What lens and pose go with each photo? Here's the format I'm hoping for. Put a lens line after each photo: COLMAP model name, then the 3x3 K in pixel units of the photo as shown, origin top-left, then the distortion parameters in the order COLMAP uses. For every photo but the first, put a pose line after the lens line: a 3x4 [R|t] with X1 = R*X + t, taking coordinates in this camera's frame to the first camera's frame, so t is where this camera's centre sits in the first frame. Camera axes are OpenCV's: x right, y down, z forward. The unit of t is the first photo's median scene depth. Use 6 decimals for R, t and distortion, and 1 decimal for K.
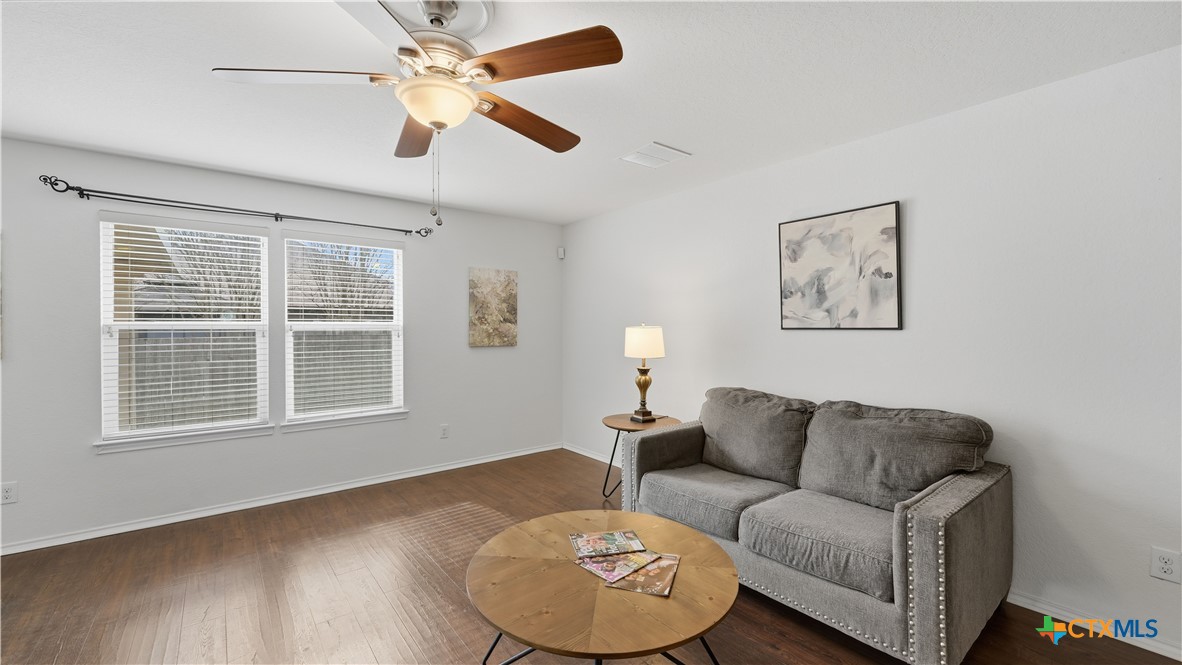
lens RADIAL K [[473.3, 0, 591.0], [0, 473.3, 332.5], [0, 0, 1]] dist [-0.003862, -0.000249]
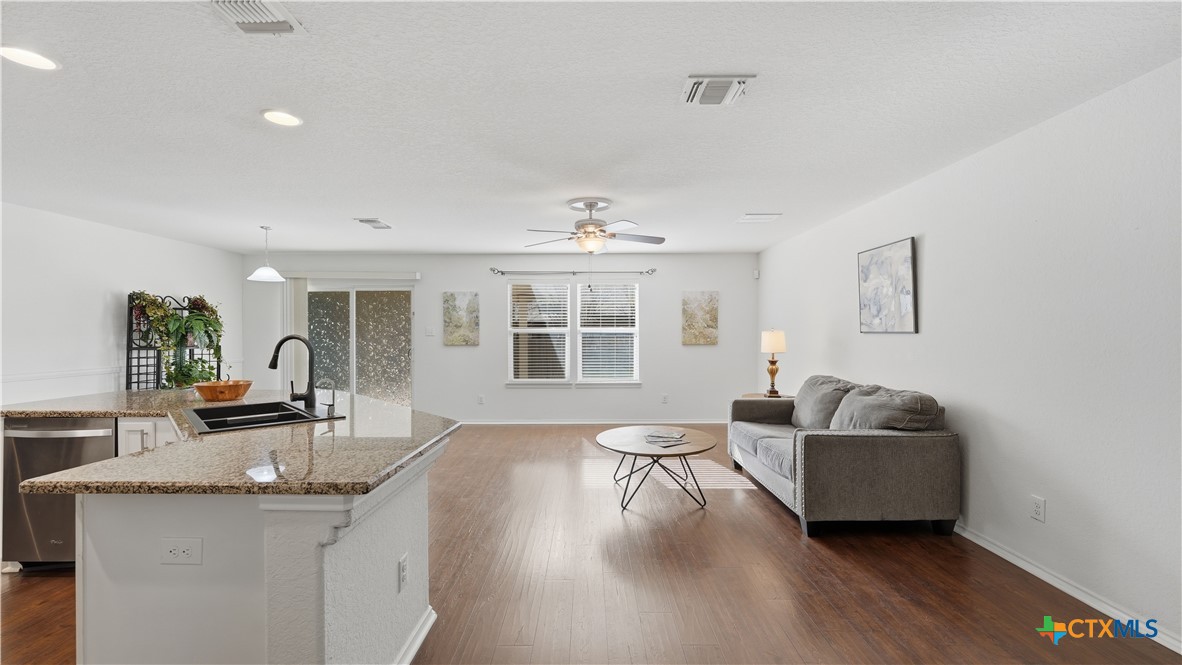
lens RADIAL K [[473.3, 0, 591.0], [0, 473.3, 332.5], [0, 0, 1]] dist [-0.003862, -0.000249]
pose [[0.788288, 0.001082, -0.615306, 0.552917], [-0.005744, 0.999968, -0.005601, 0.003666], [0.615280, 0.007949, 0.788269, -0.448999]]
